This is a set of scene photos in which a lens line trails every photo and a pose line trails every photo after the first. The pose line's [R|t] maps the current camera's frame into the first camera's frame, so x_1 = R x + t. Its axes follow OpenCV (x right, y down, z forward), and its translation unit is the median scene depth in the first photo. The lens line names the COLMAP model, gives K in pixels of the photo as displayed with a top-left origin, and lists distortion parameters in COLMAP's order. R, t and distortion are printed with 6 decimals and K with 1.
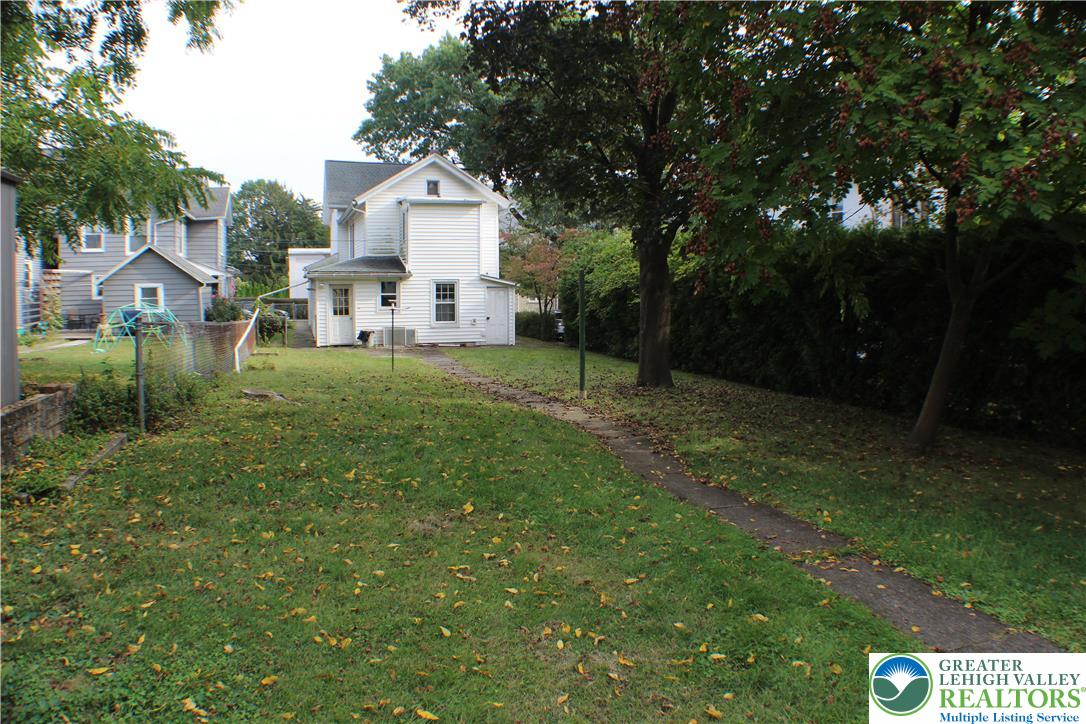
lens RADIAL K [[780.3, 0, 543.0], [0, 780.3, 362.0], [0, 0, 1]] dist [-0.235237, 0.090508]
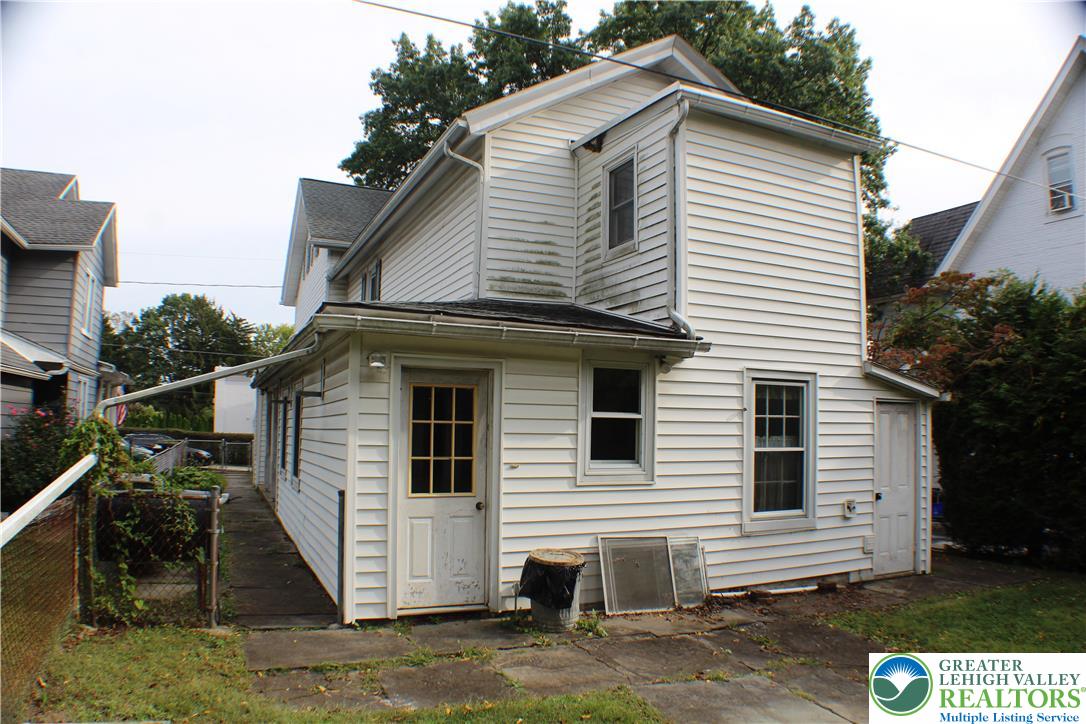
lens RADIAL K [[780.3, 0, 543.0], [0, 780.3, 362.0], [0, 0, 1]] dist [-0.235237, 0.090508]
pose [[0.995230, 0.022879, 0.094837, -0.236811], [-0.004893, 0.982594, -0.185703, -0.052385], [-0.097435, 0.184353, 0.978019, 0.690411]]
